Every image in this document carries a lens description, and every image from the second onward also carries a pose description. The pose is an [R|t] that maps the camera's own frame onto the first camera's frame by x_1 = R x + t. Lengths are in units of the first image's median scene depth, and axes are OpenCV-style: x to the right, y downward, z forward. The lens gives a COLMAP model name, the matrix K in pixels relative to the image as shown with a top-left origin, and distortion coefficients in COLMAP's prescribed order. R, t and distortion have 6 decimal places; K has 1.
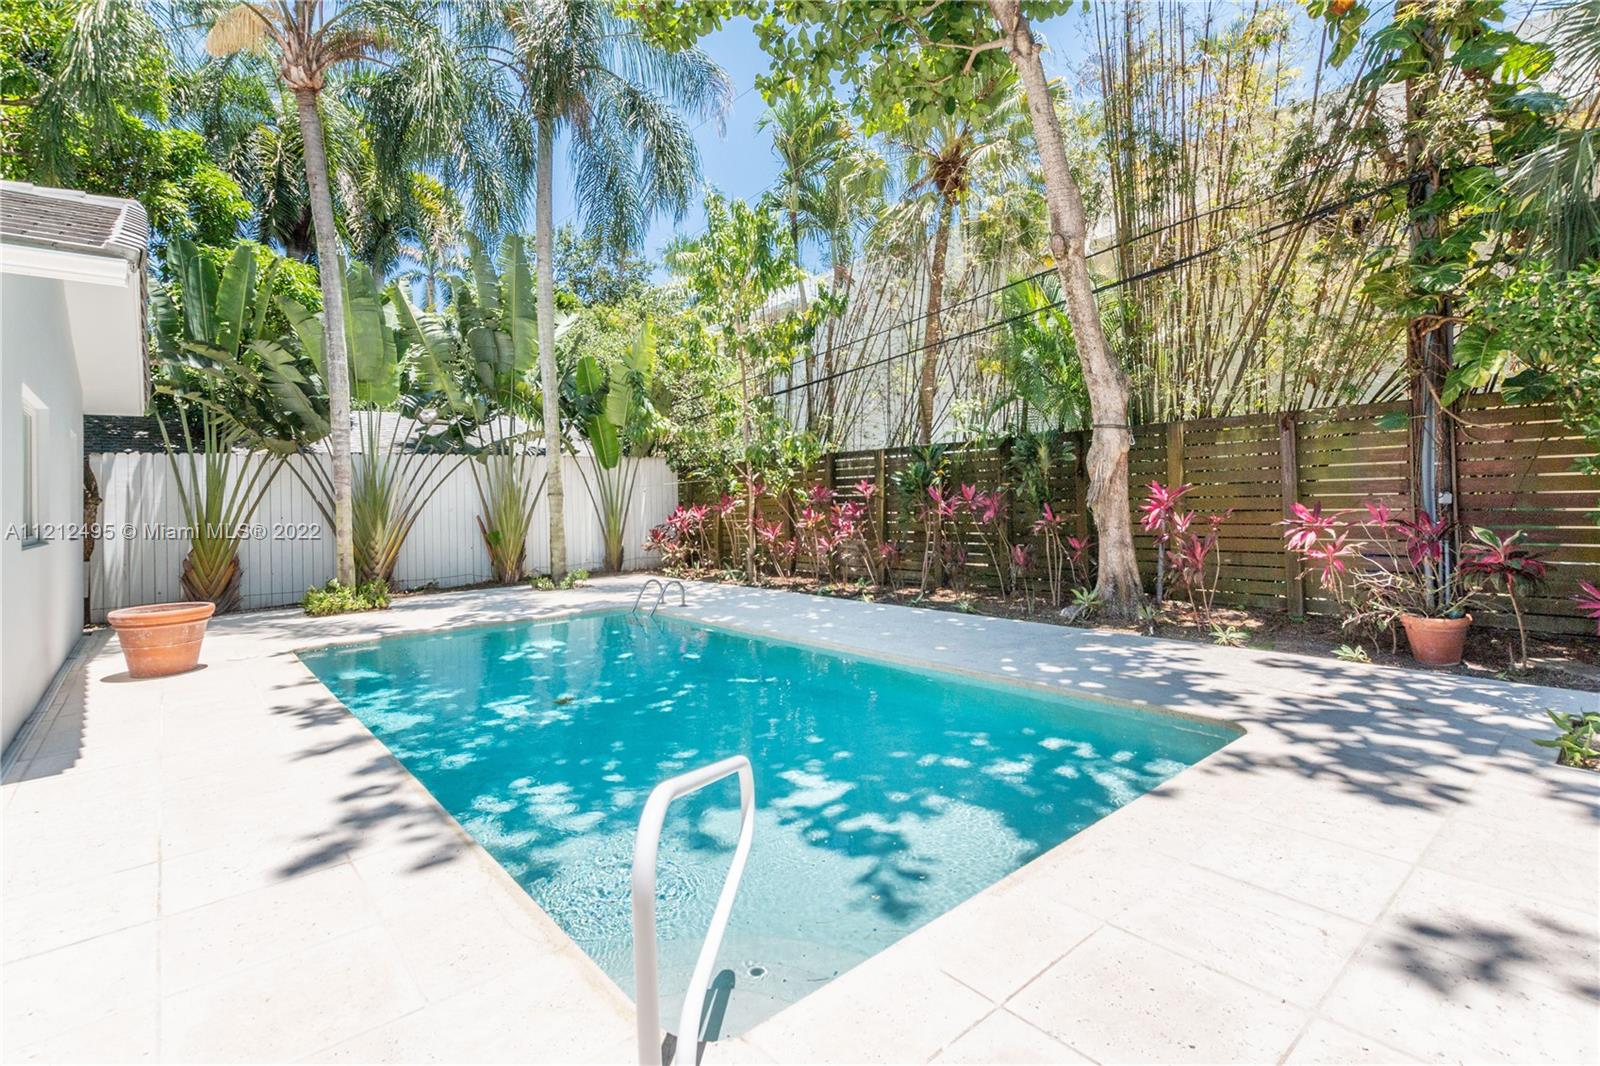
lens RADIAL K [[739.2, 0, 797.8], [0, 739.2, 532.5], [0, 0, 1]] dist [0.001877, -0.000581]
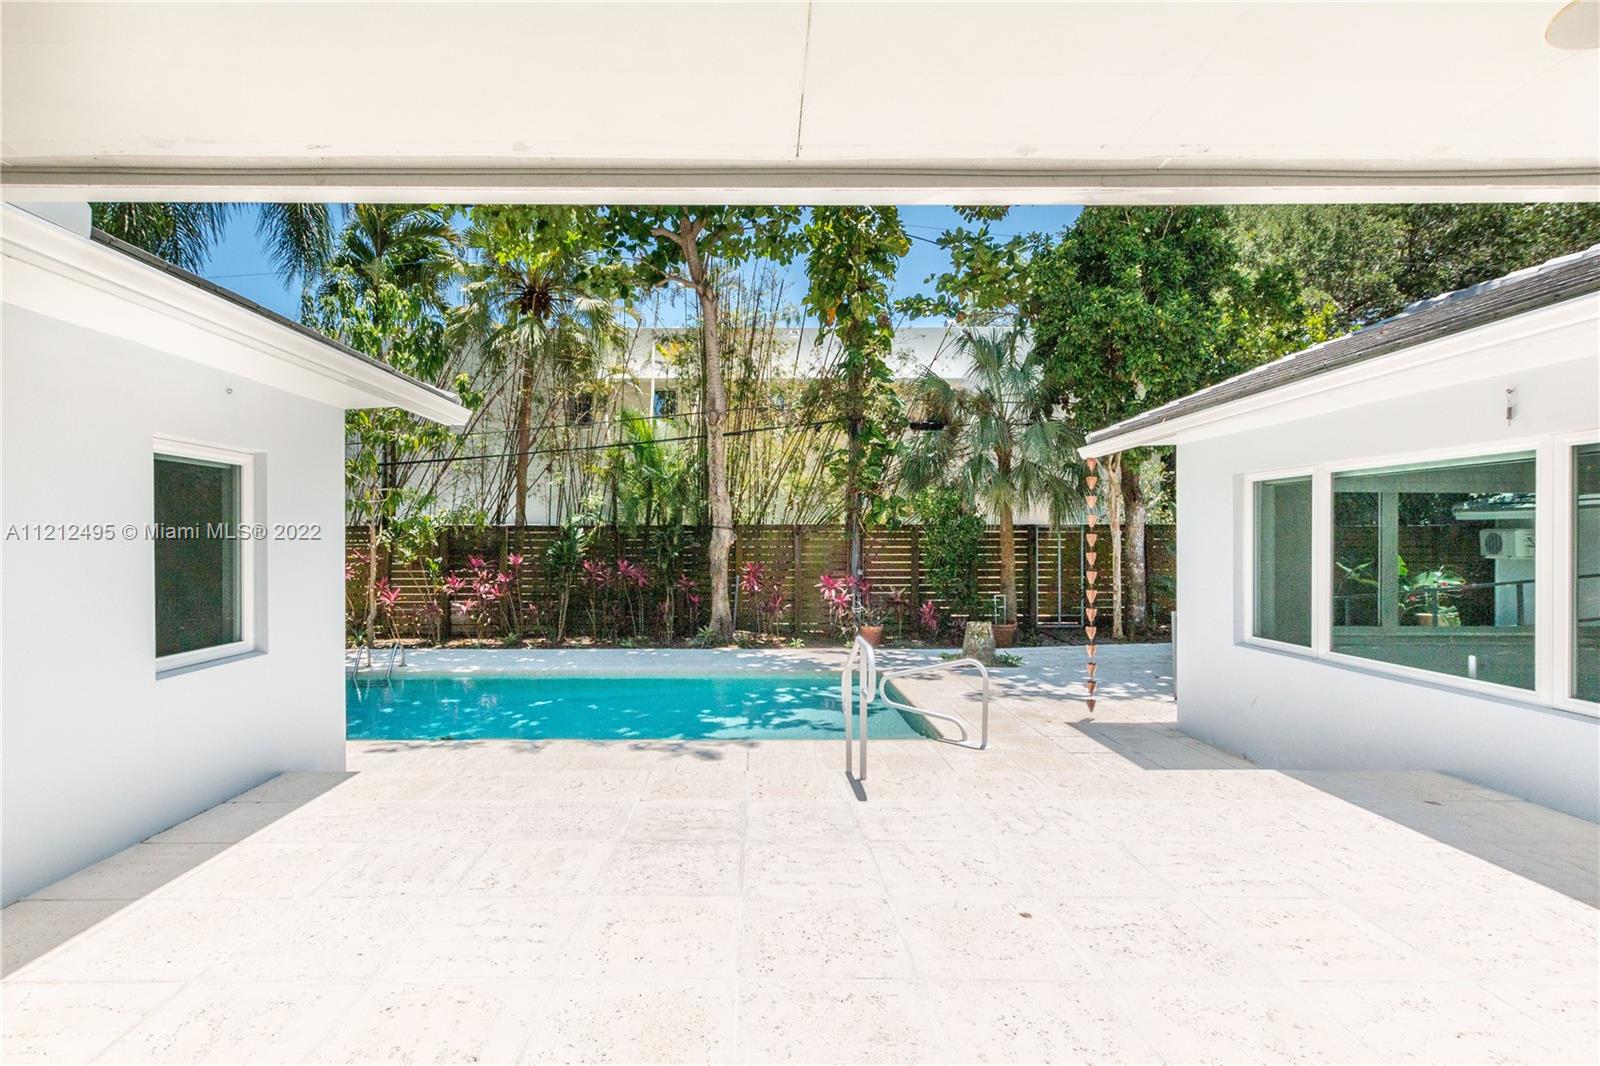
lens RADIAL K [[739.2, 0, 791.7], [0, 739.2, 538.5], [0, 0, 1]] dist [0.001877, -0.000581]
pose [[0.638937, 0.030519, 0.768653, -0.811636], [0.021001, 0.998148, -0.057088, -0.022319], [-0.768972, 0.052618, 0.637113, -0.221244]]
